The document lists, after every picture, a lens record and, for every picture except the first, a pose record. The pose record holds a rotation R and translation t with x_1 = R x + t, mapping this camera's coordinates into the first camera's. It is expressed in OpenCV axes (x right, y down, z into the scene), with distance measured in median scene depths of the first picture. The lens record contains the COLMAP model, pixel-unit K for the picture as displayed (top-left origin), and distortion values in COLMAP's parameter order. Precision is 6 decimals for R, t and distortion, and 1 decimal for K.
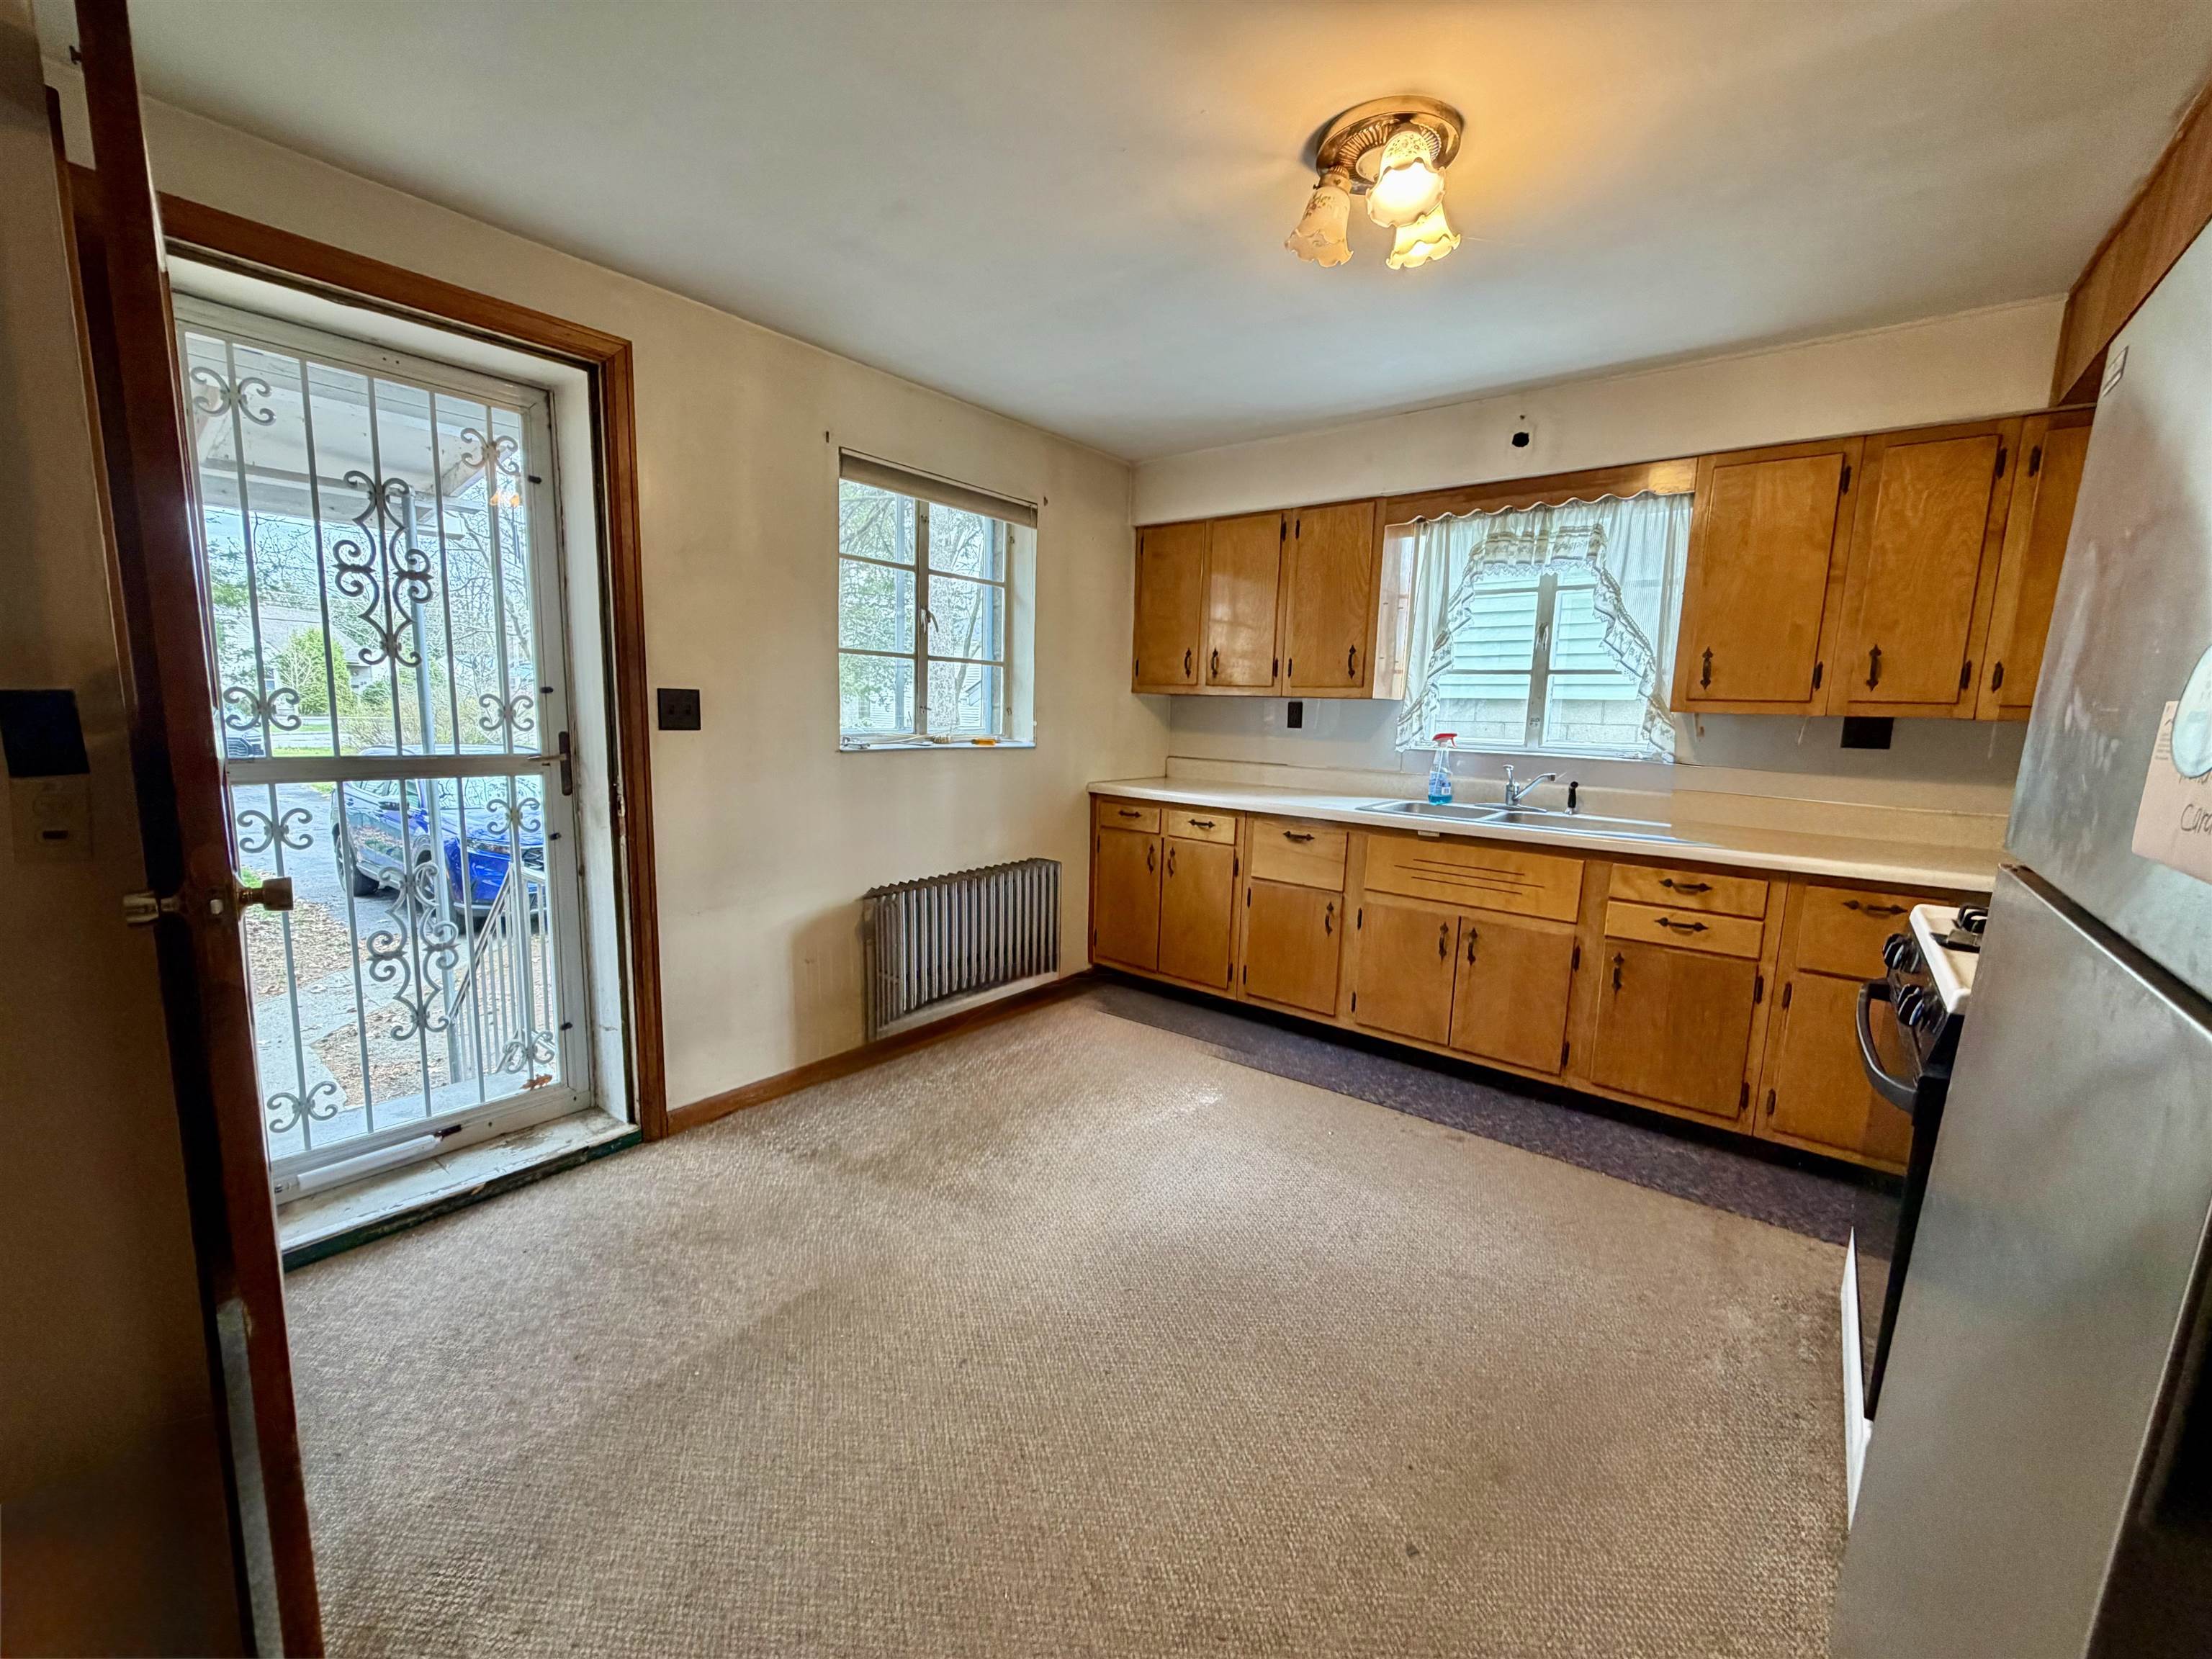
lens RADIAL K [[880.7, 0, 1100.7], [0, 880.7, 828.7], [0, 0, 1]] dist [0.003491, -0.000184]
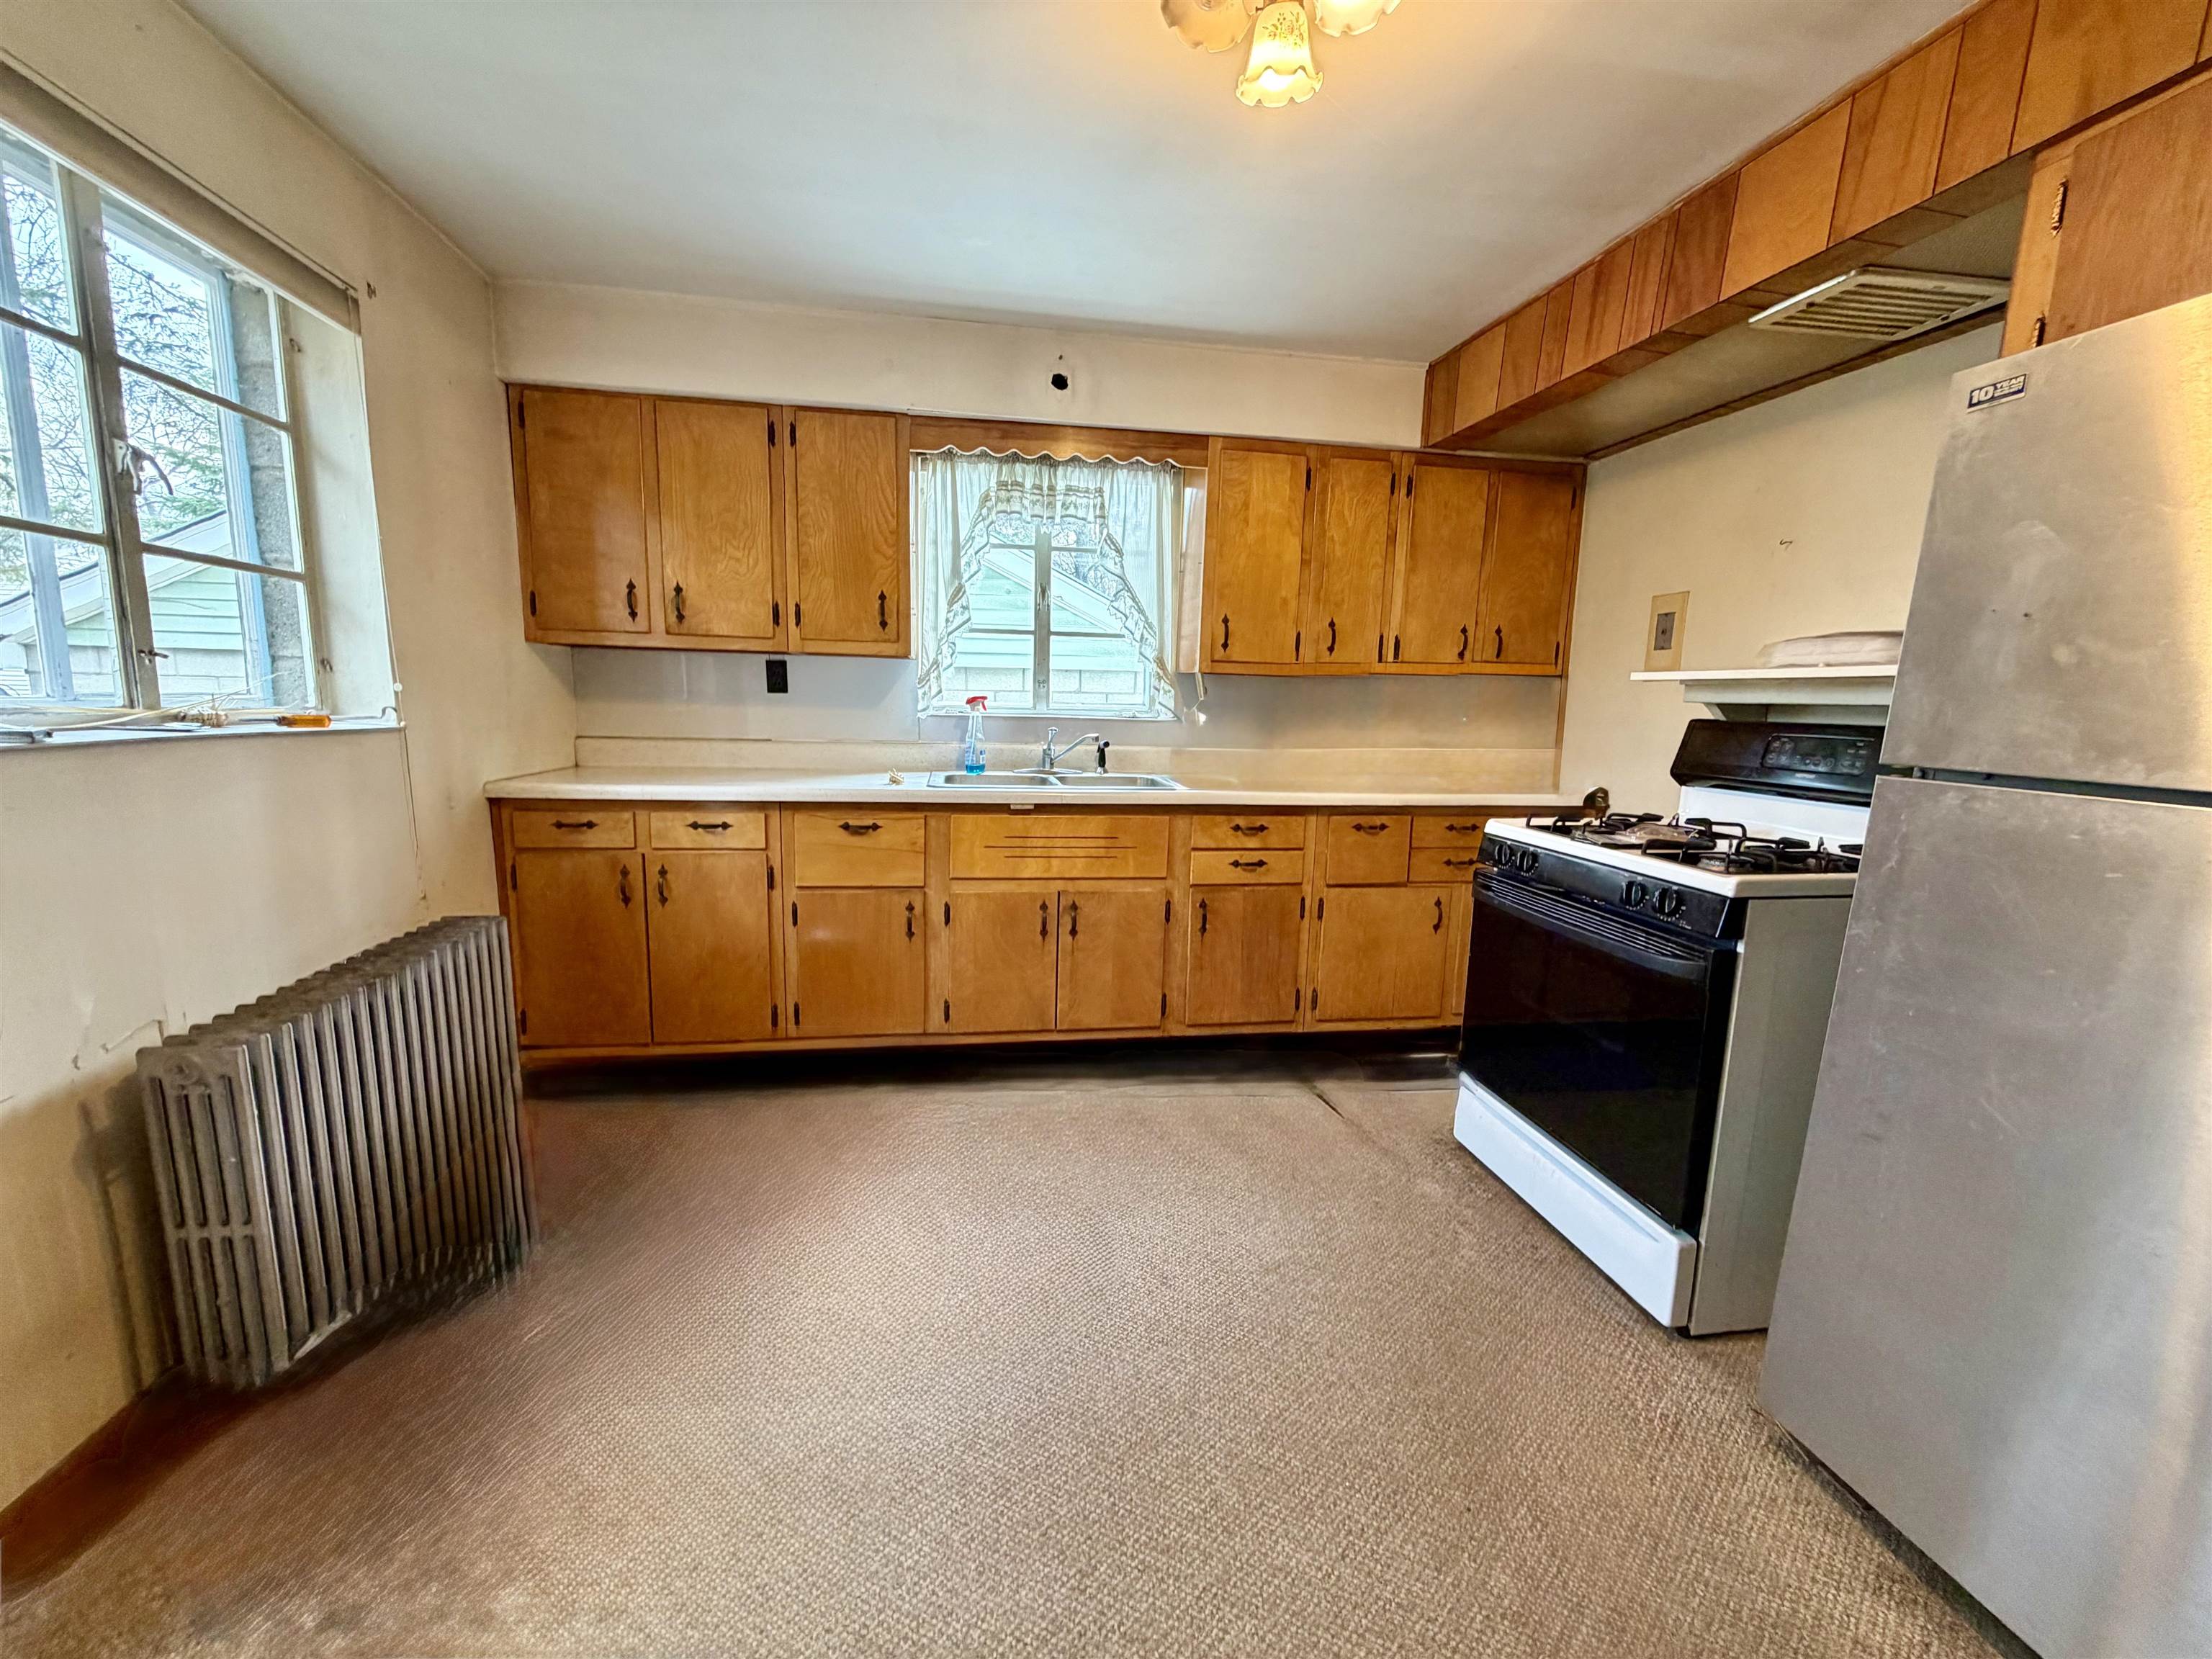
lens RADIAL K [[880.7, 0, 1100.7], [0, 880.7, 828.7], [0, 0, 1]] dist [0.003491, -0.000184]
pose [[0.674773, -0.120265, 0.728160, -0.215318], [0.097274, 0.992519, 0.073785, -0.028204], [-0.731586, 0.021043, 0.681424, 0.301996]]
